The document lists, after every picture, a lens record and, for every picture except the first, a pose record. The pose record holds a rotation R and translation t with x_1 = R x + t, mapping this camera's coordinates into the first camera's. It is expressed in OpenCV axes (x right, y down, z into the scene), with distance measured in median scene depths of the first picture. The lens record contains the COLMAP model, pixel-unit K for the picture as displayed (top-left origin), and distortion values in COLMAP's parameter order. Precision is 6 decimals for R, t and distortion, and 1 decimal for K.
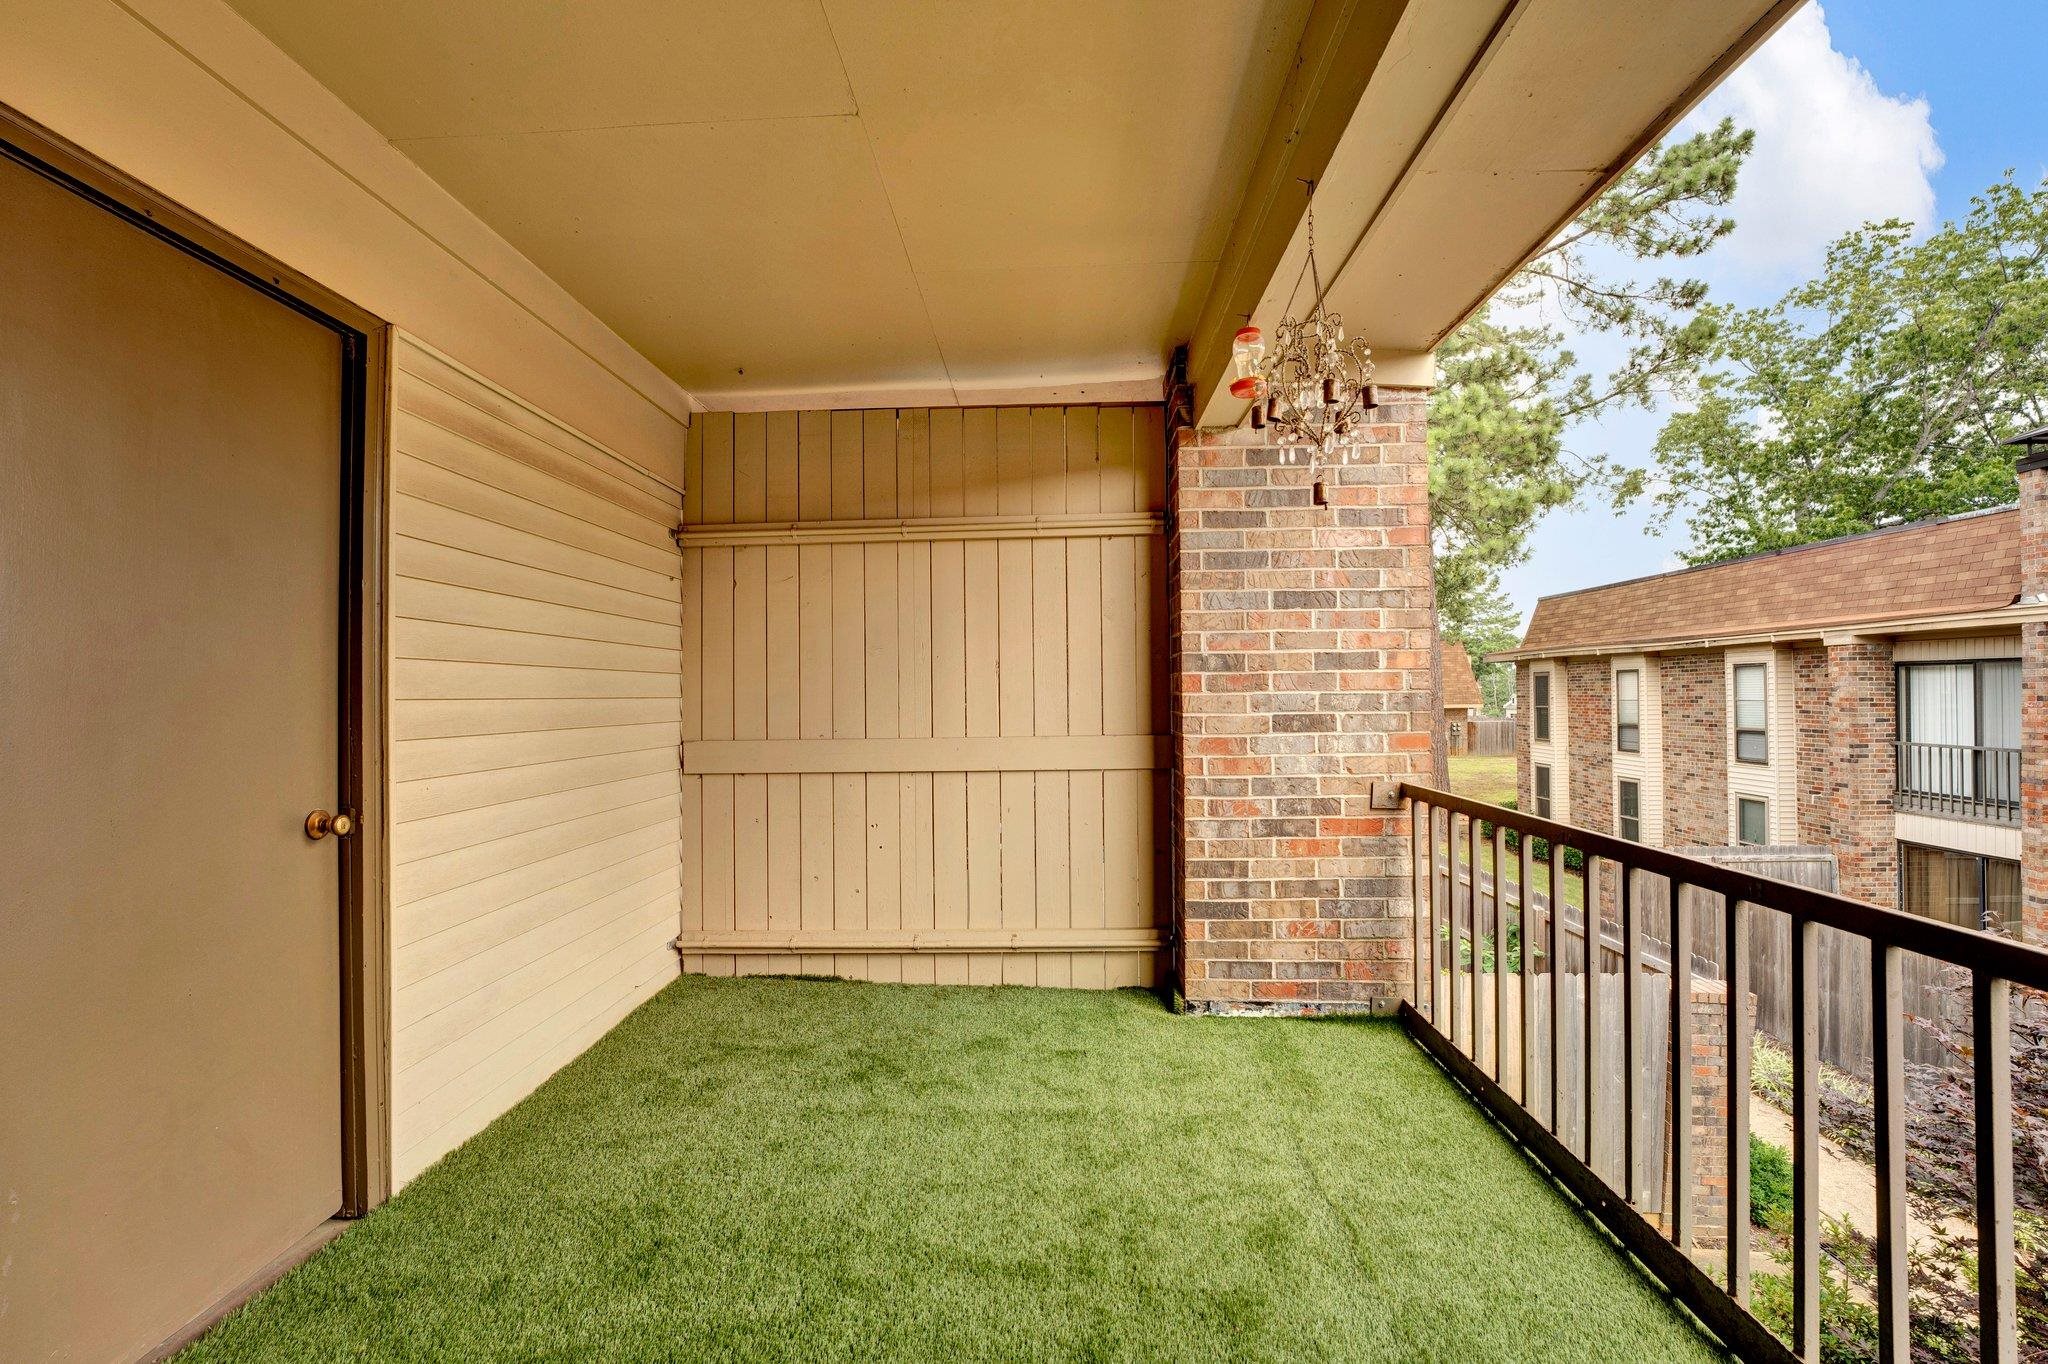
lens RADIAL K [[872.7, 0, 1024.0], [0, 872.7, 690.9], [0, 0, 1]] dist [-0.019090, 0.000112]
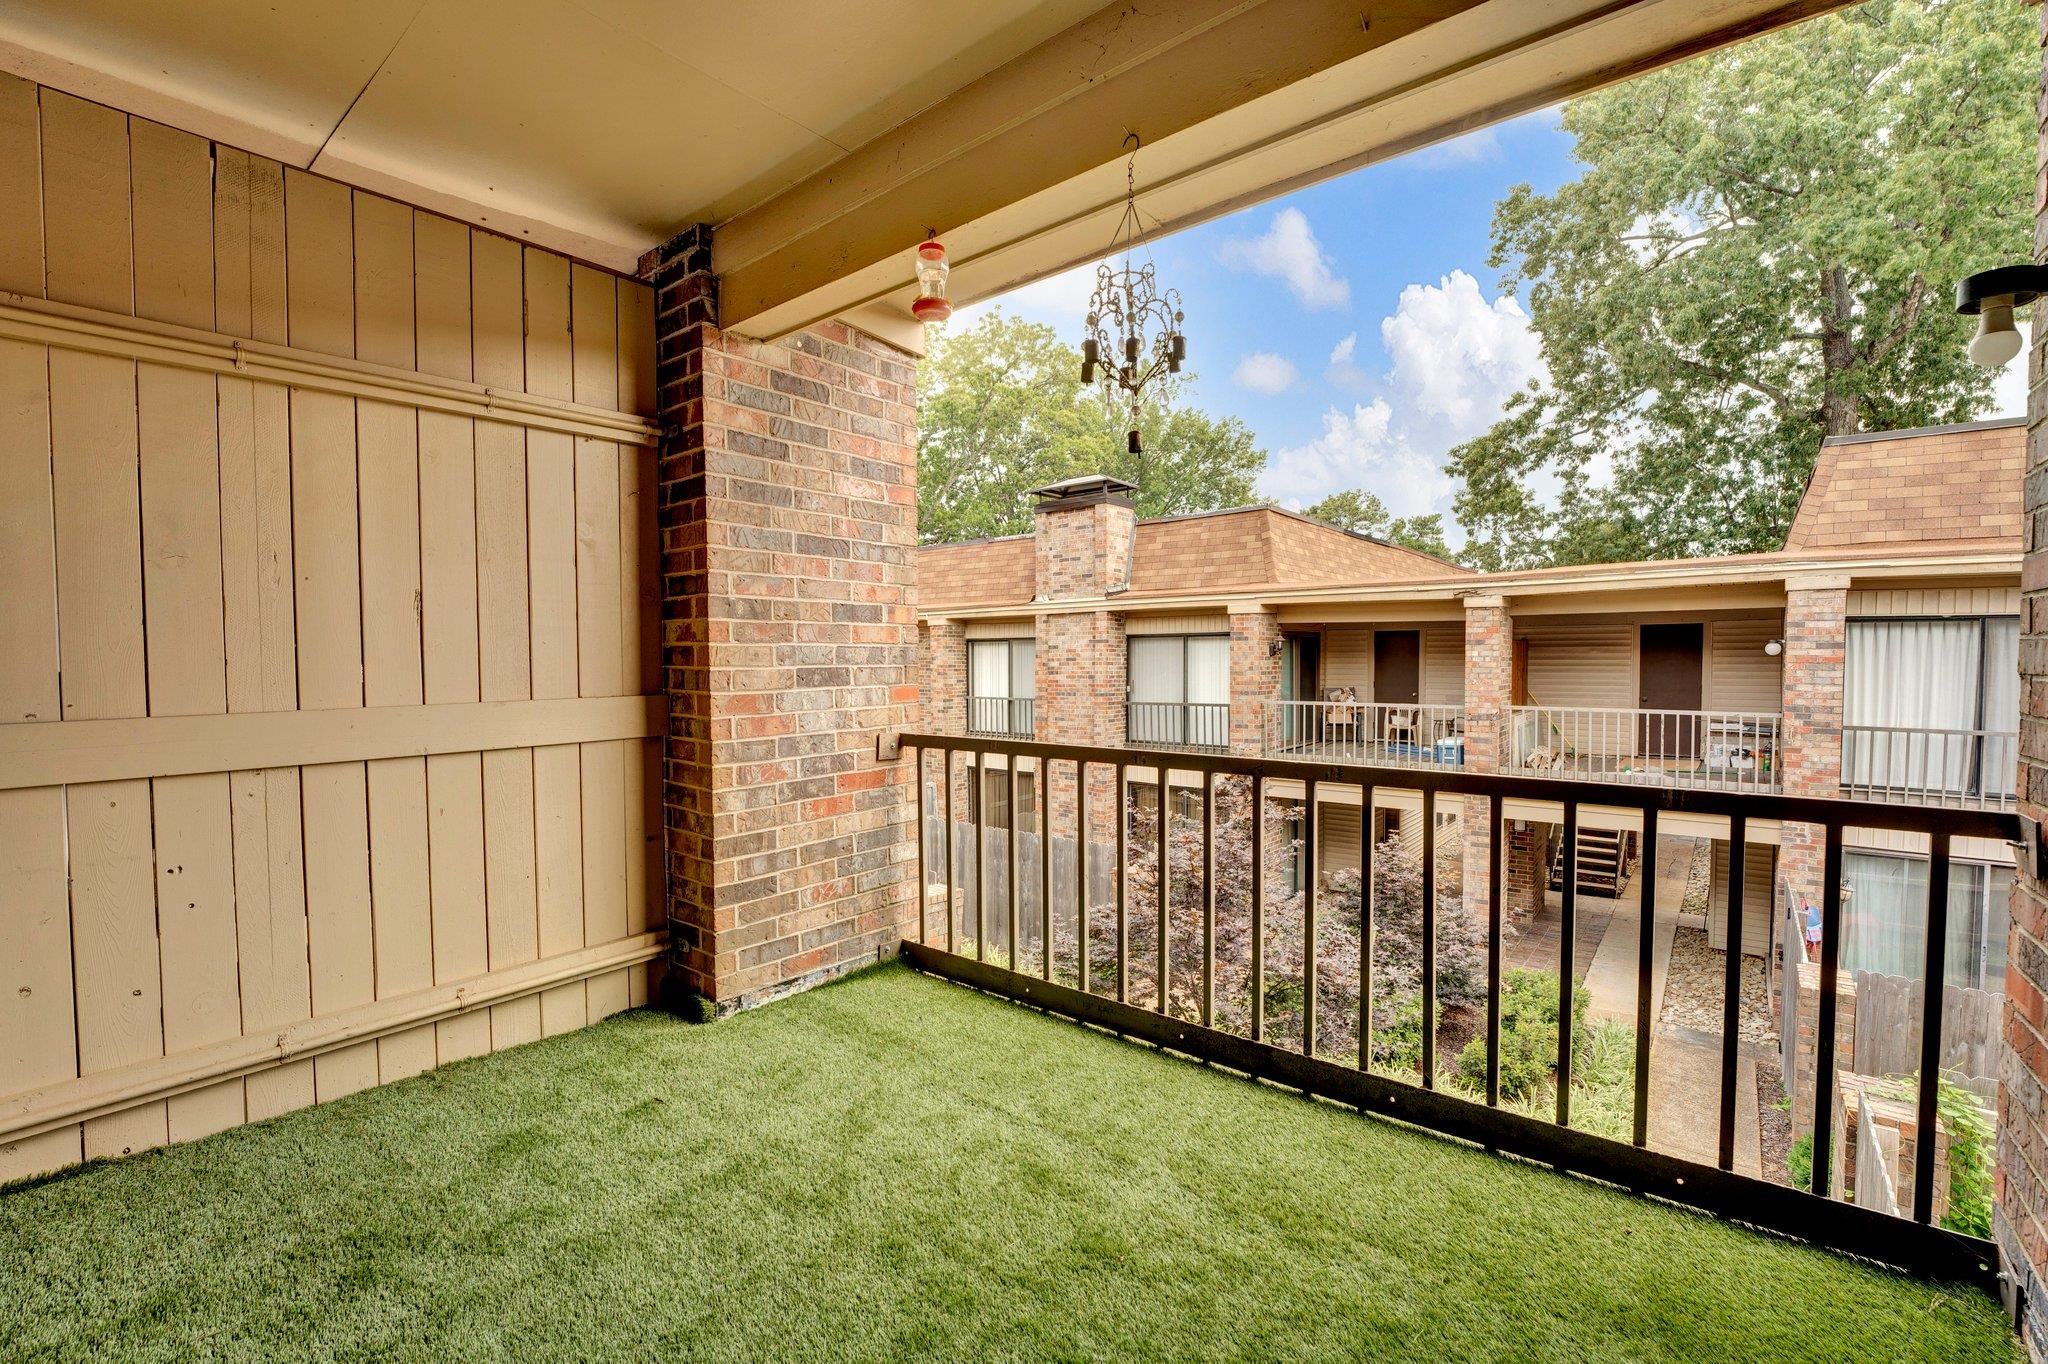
lens RADIAL K [[886.9, 0, 1022.6], [0, 886.9, 692.1], [0, 0, 1]] dist [-0.015865, 0.000329]
pose [[0.600961, -0.024426, 0.798905, -0.319485], [-0.002698, 0.999465, 0.032588, 0.021331], [-0.799274, -0.021739, 0.600574, 0.245799]]
